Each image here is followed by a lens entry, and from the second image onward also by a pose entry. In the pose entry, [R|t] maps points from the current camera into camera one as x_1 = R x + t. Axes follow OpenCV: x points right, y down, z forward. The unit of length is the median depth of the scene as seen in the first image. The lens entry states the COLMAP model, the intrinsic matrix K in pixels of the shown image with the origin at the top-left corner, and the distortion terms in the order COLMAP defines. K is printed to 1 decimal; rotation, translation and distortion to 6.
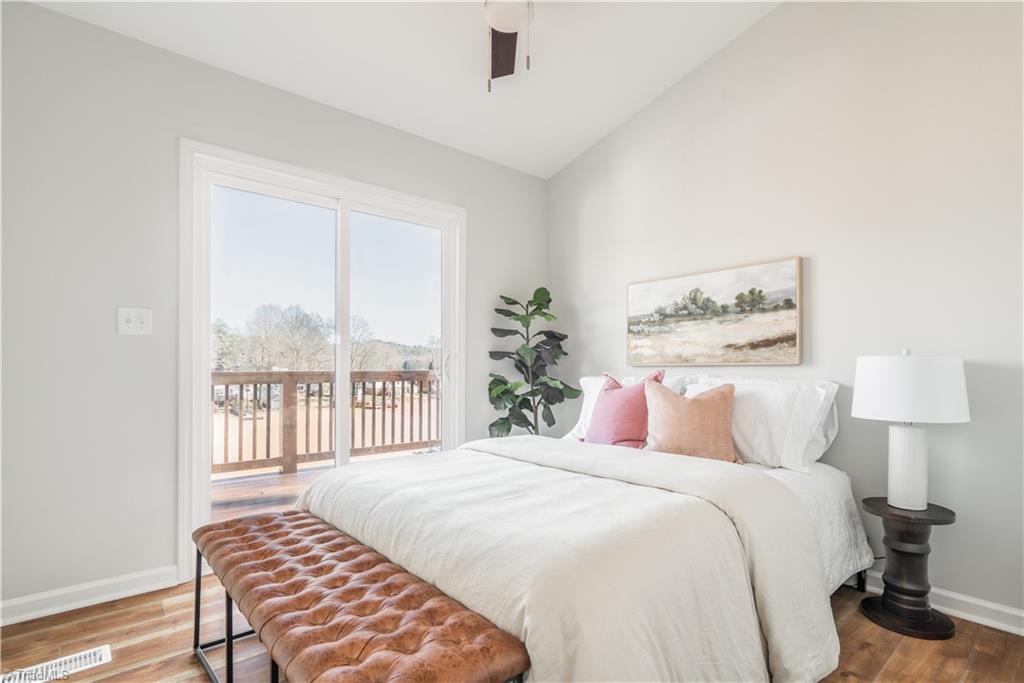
lens RADIAL K [[485.9, 0, 541.8], [0, 485.9, 363.6], [0, 0, 1]] dist [-0.000657, -0.000035]
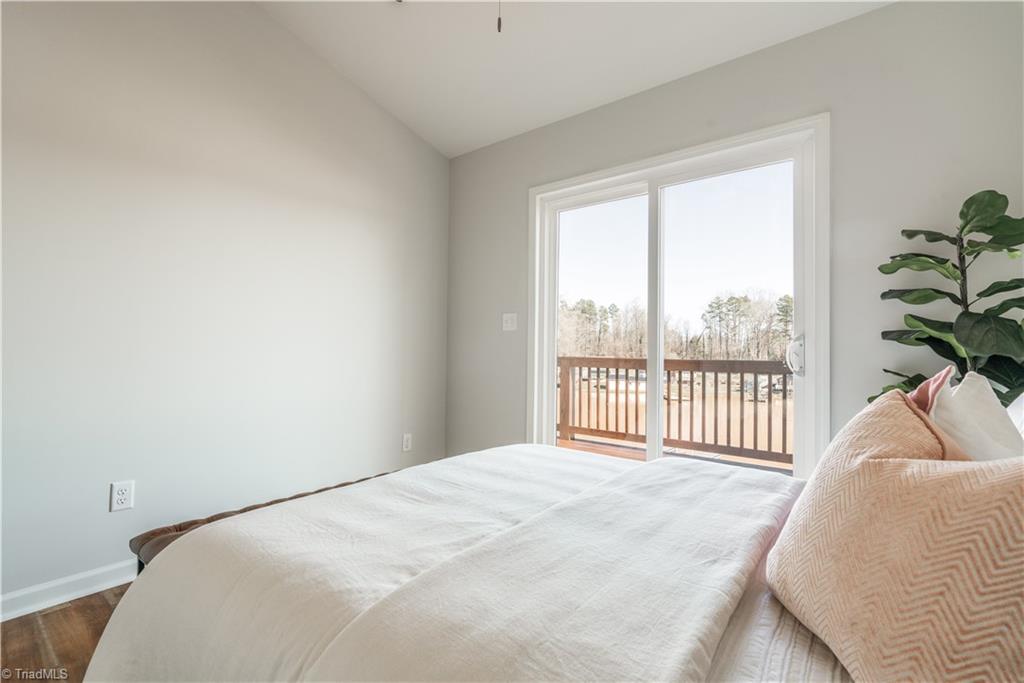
lens RADIAL K [[464.0, 0, 519.3], [0, 464.0, 349.3], [0, 0, 1]] dist [-0.003208, 0.000977]
pose [[0.192976, -0.006356, -0.981183, 0.347579], [-0.007322, 0.999942, -0.007918, 0.005990], [0.981176, 0.008712, 0.192918, 0.445867]]
